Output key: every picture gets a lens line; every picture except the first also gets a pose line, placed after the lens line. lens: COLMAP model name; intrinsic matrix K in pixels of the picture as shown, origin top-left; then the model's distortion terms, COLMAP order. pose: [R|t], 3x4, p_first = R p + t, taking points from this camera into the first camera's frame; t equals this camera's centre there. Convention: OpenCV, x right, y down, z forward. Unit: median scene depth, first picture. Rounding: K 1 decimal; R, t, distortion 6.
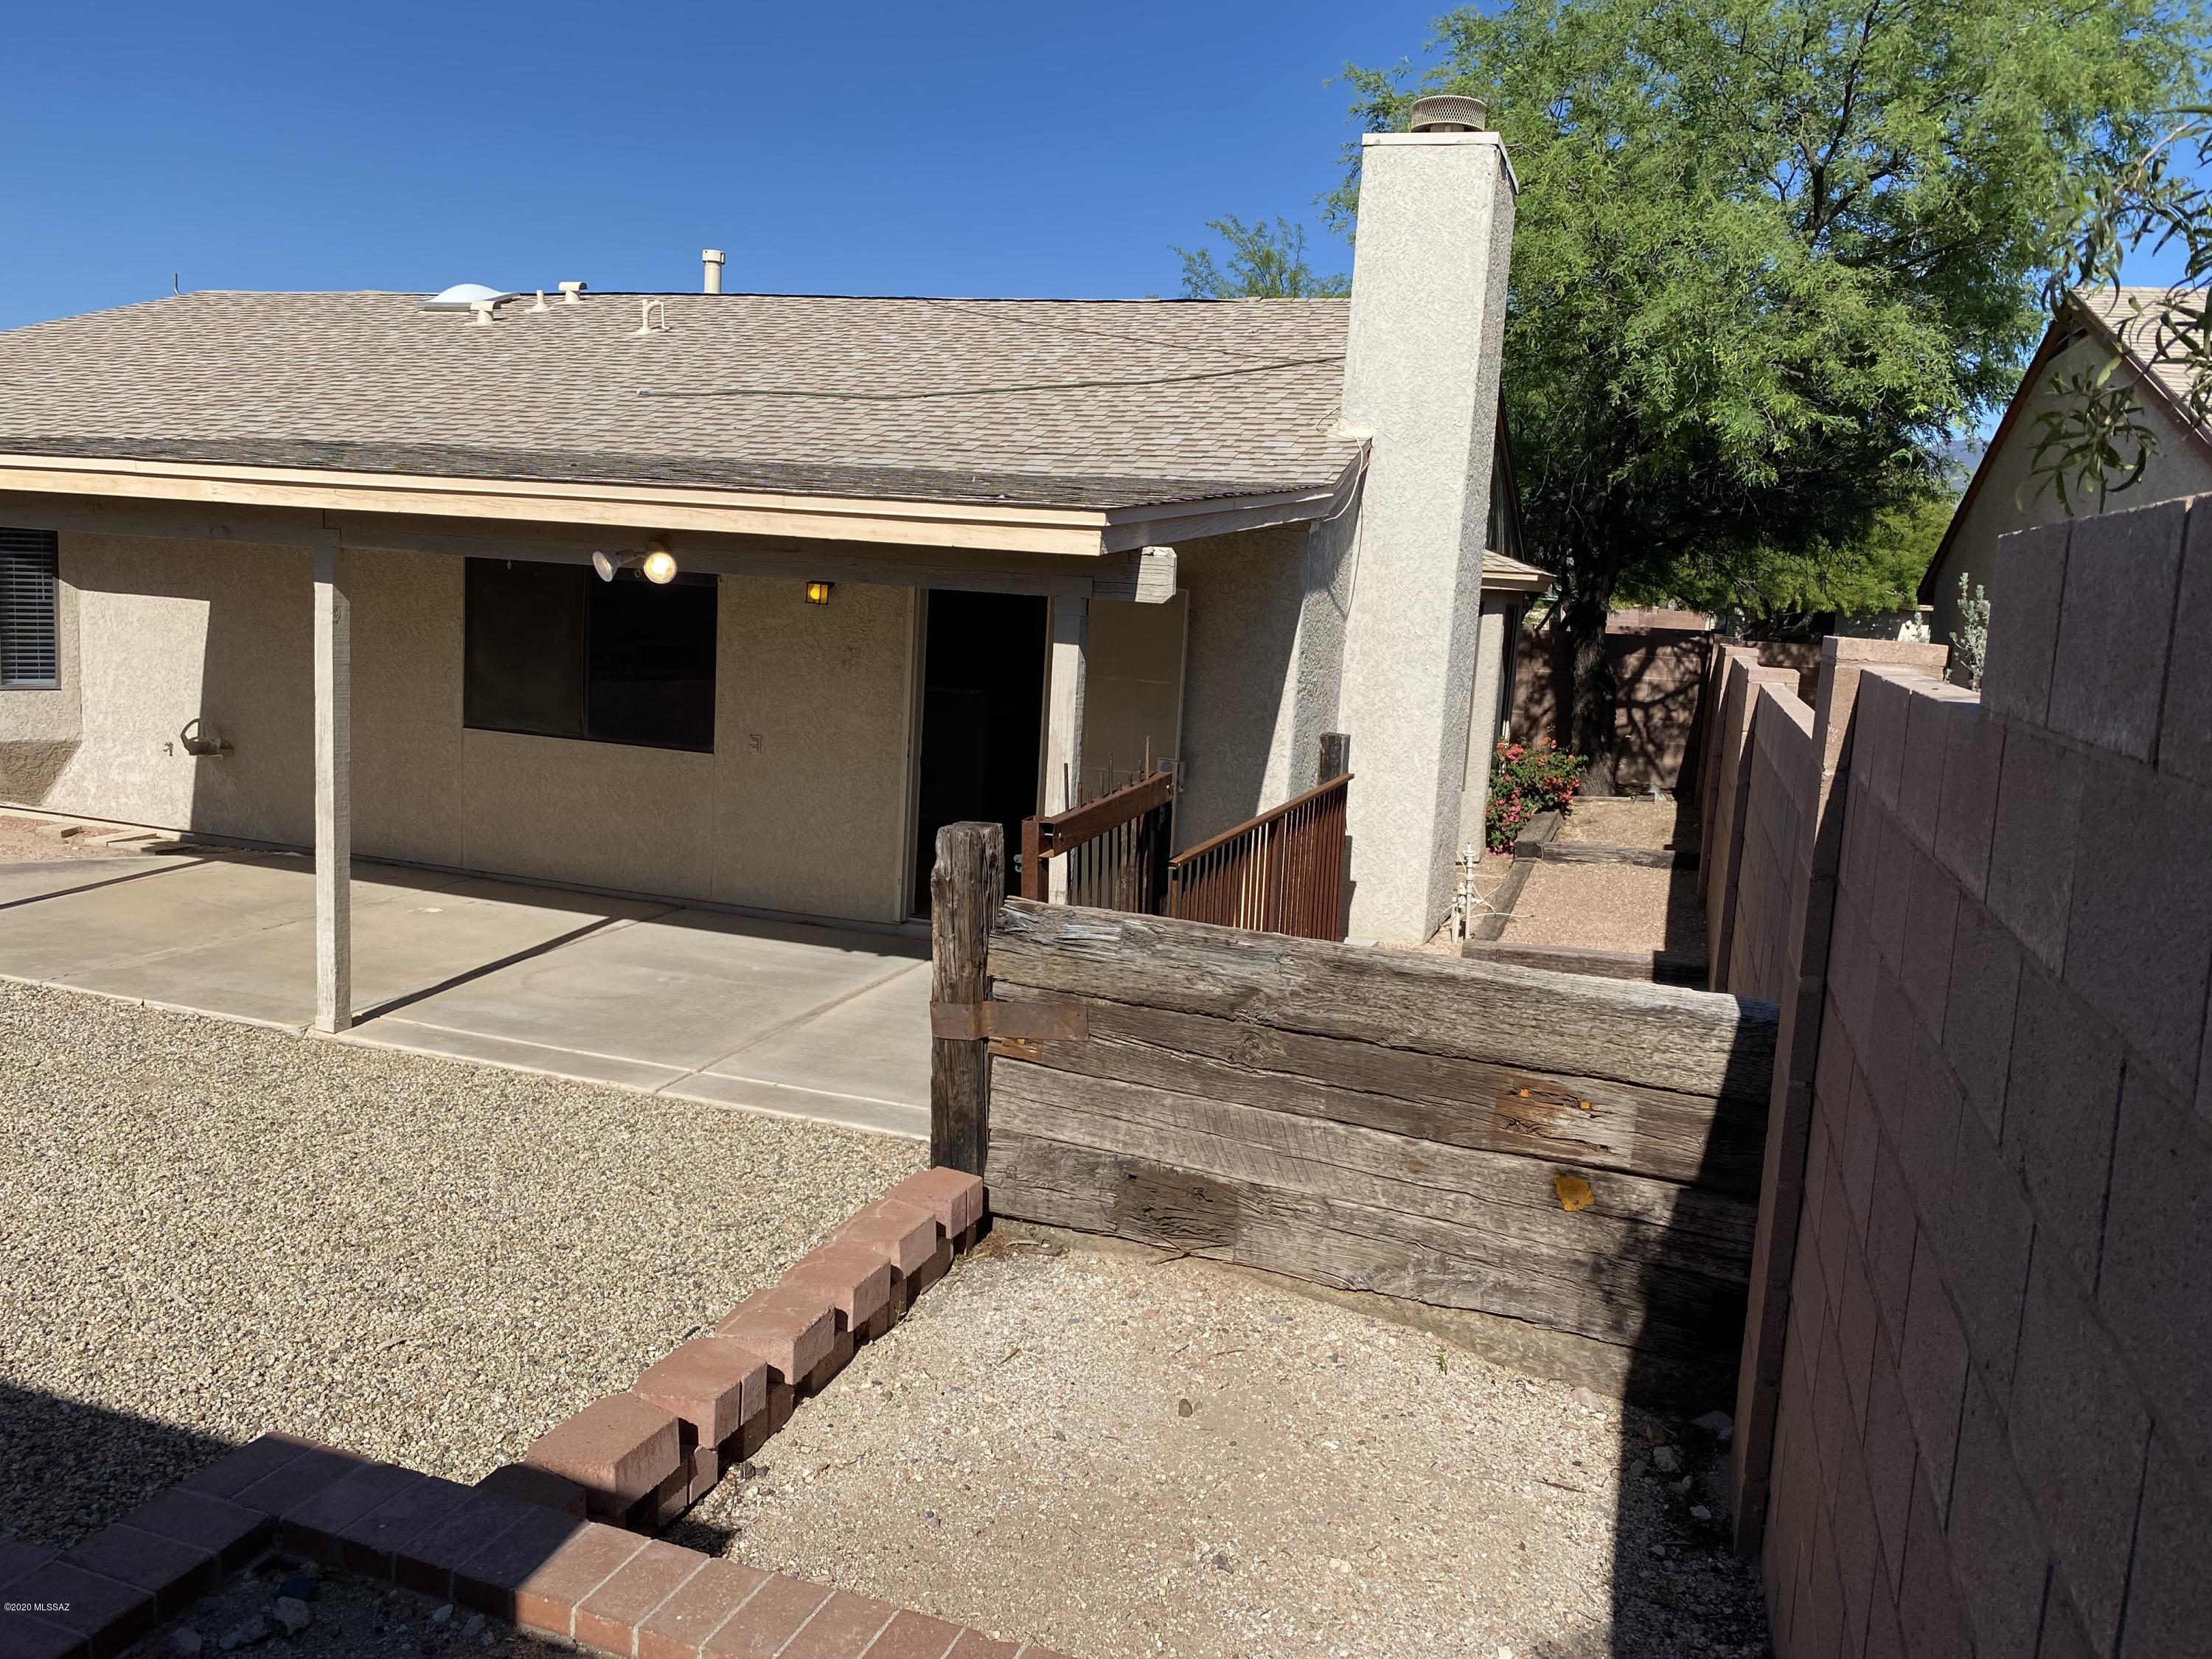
lens RADIAL K [[1655.7, 0, 1108.5], [0, 1655.7, 803.6], [0, 0, 1]] dist [0.062970, -0.101843]
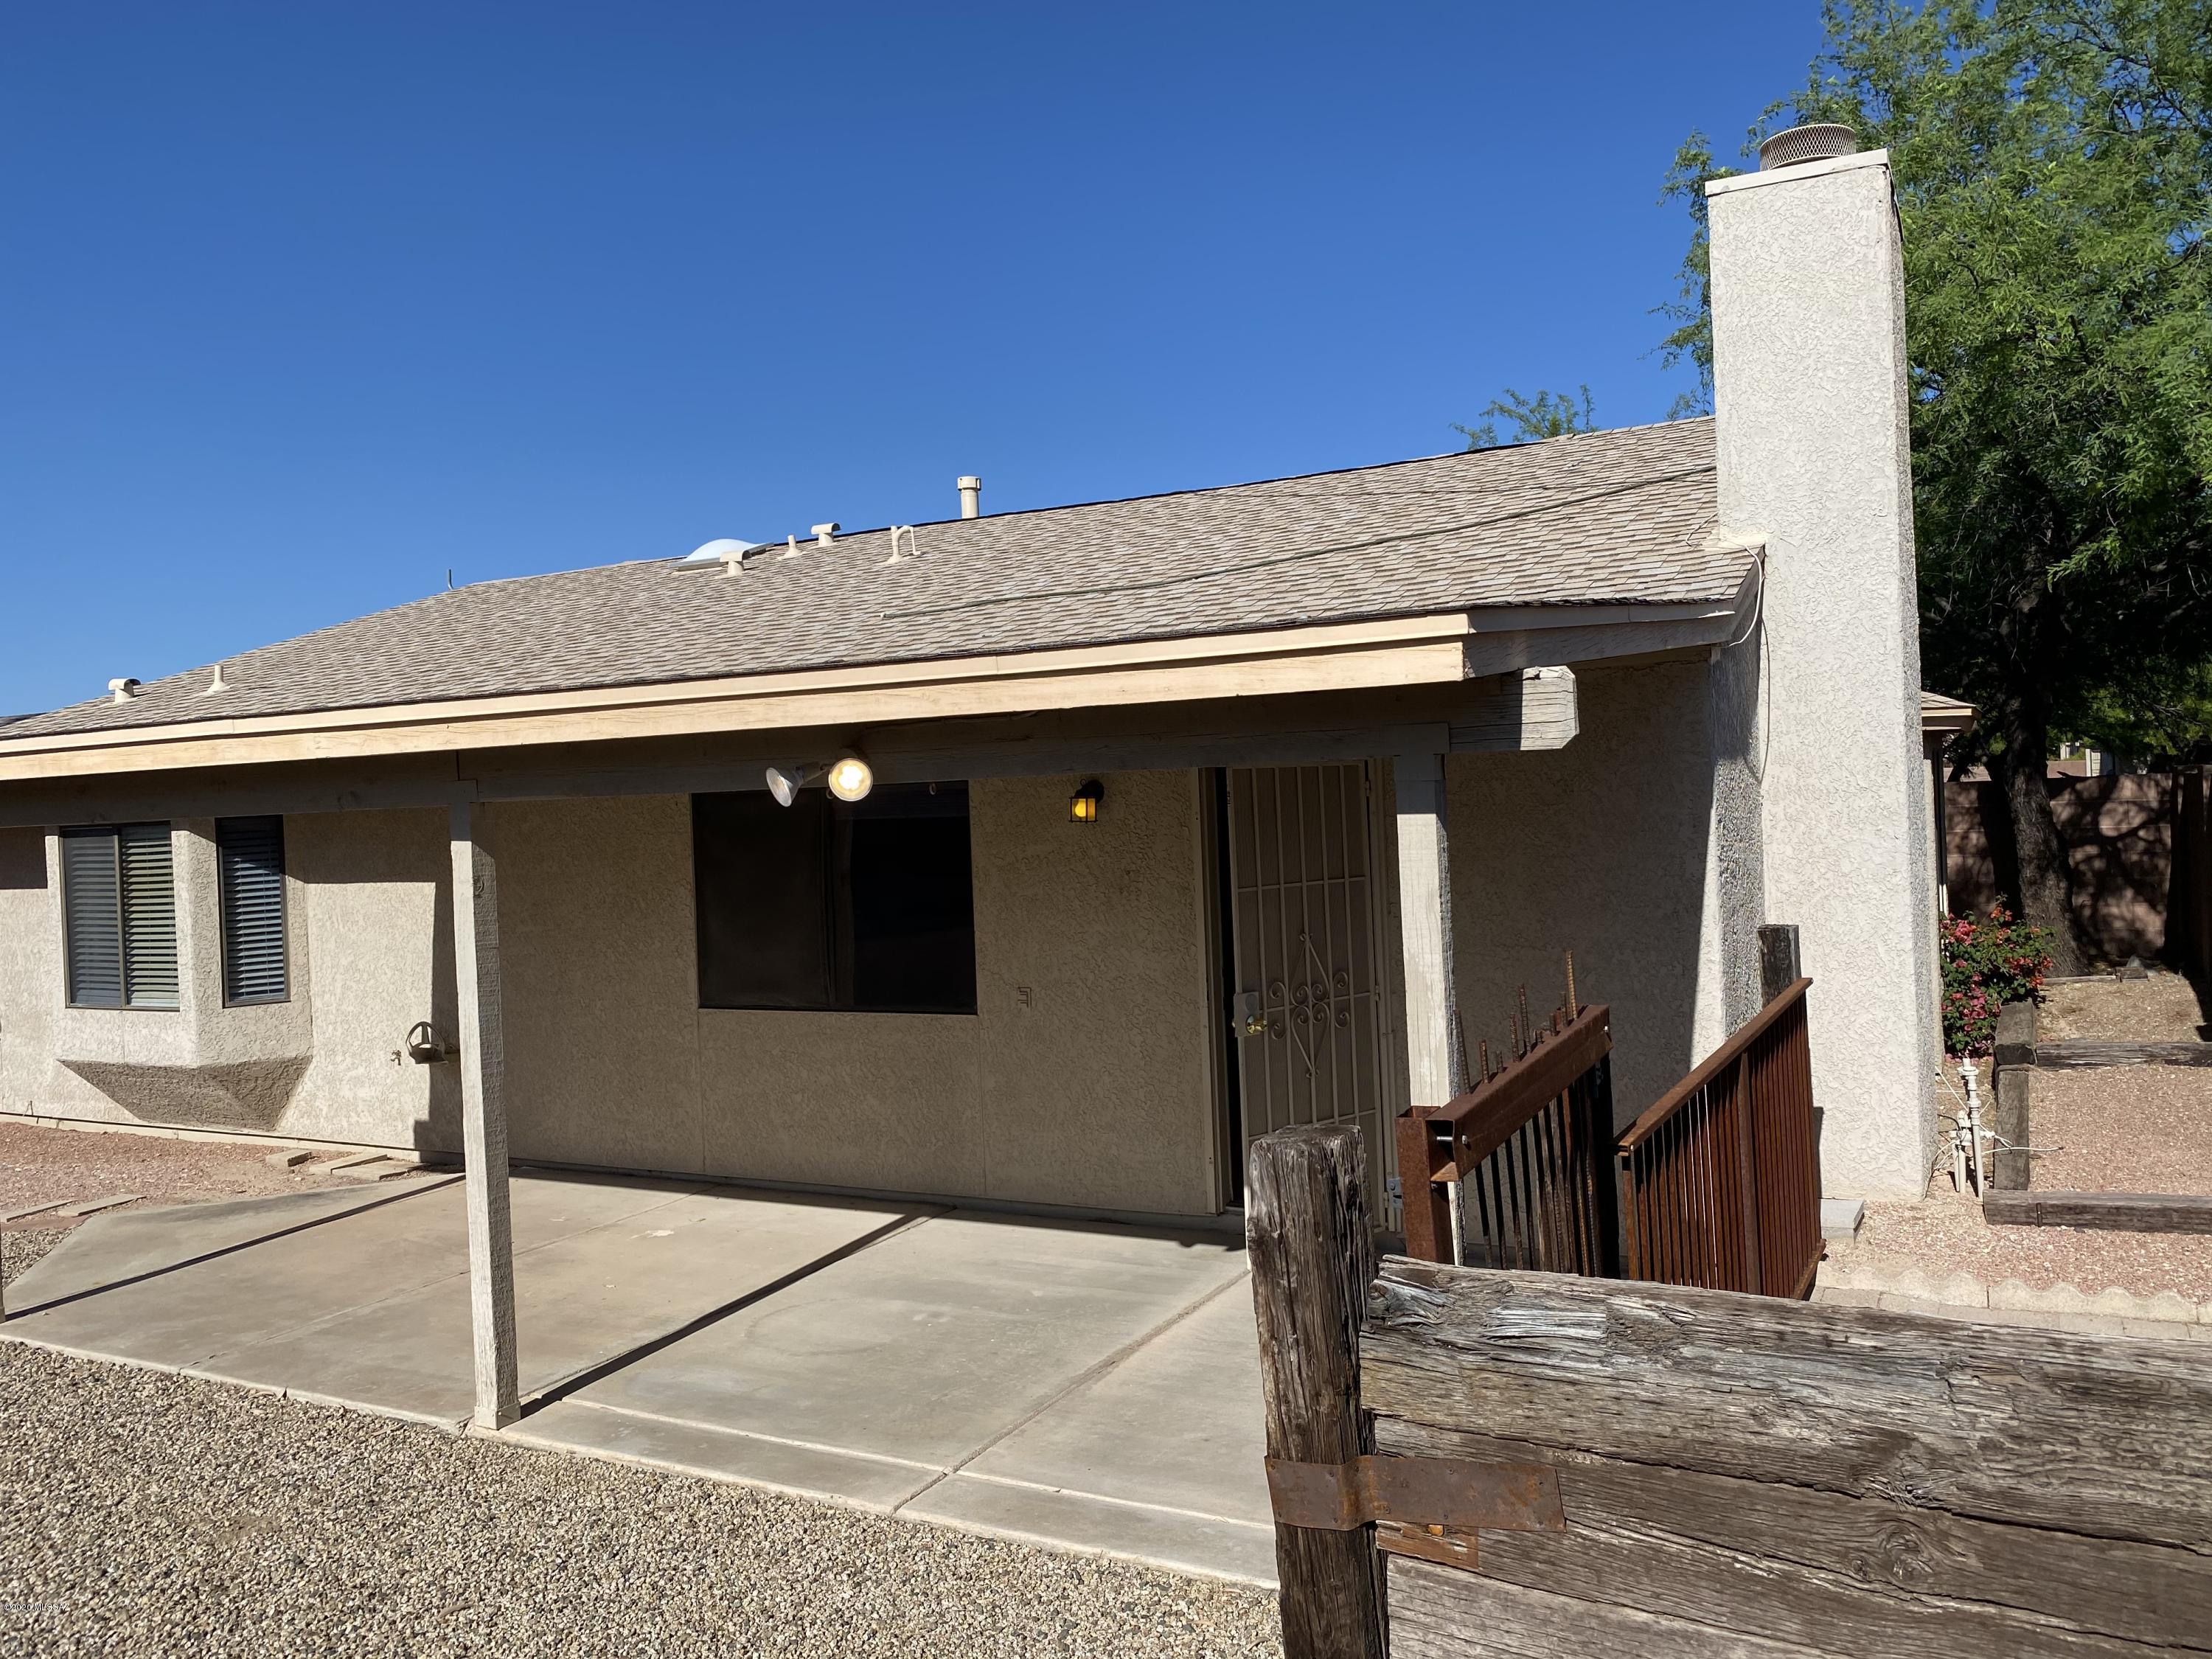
lens RADIAL K [[1655.7, 0, 1108.5], [0, 1655.7, 803.6], [0, 0, 1]] dist [0.062970, -0.101843]
pose [[0.979199, -0.100686, -0.176155, -0.019104], [0.075692, 0.986784, -0.143275, -0.011724], [0.188253, 0.126961, 0.973880, 0.209220]]
